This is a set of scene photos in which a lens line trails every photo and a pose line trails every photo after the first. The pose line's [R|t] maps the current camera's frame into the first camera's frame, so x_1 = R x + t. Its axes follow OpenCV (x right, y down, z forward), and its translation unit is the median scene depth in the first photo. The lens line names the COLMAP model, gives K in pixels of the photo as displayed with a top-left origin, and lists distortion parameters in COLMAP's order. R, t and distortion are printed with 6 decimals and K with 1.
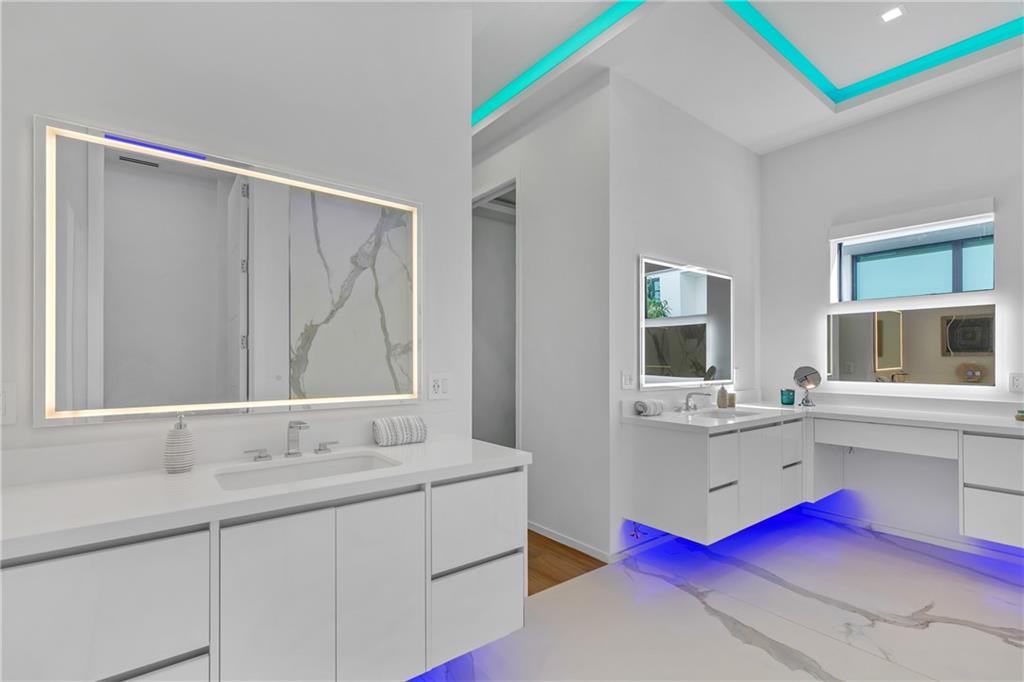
lens RADIAL K [[476.8, 0, 516.4], [0, 476.8, 347.8], [0, 0, 1]] dist [-0.001211, -0.000222]
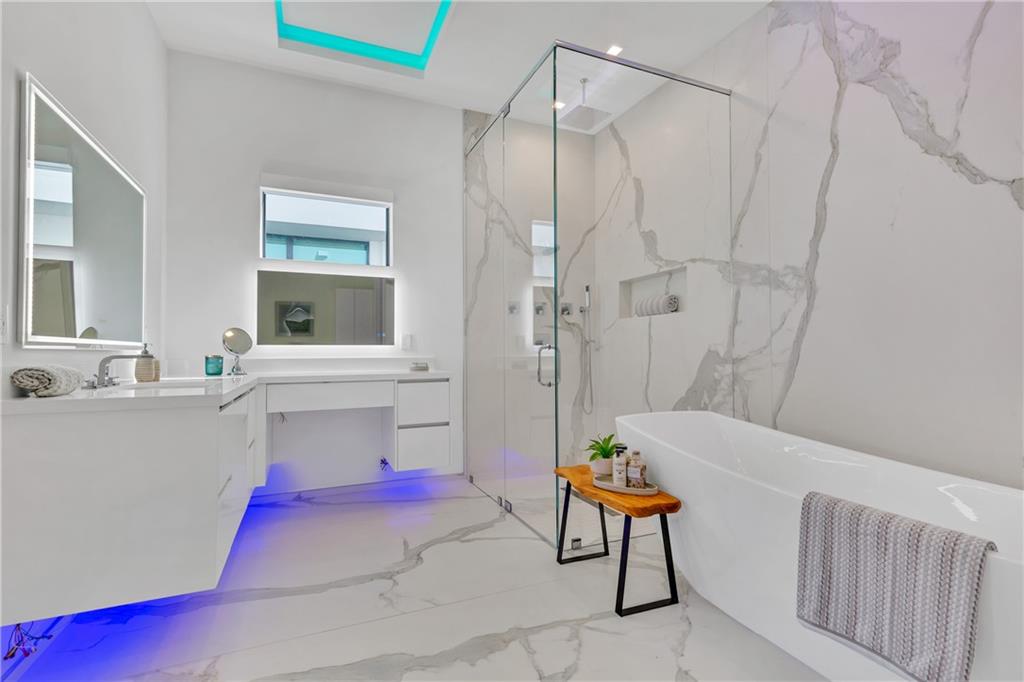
lens RADIAL K [[467.1, 0, 516.8], [0, 467.1, 337.4], [0, 0, 1]] dist [-0.001716, -0.000094]
pose [[0.249262, 0.026658, 0.968069, -0.069735], [-0.015342, 0.999604, -0.023576, 0.077134], [-0.968314, -0.008975, 0.249573, 0.366780]]
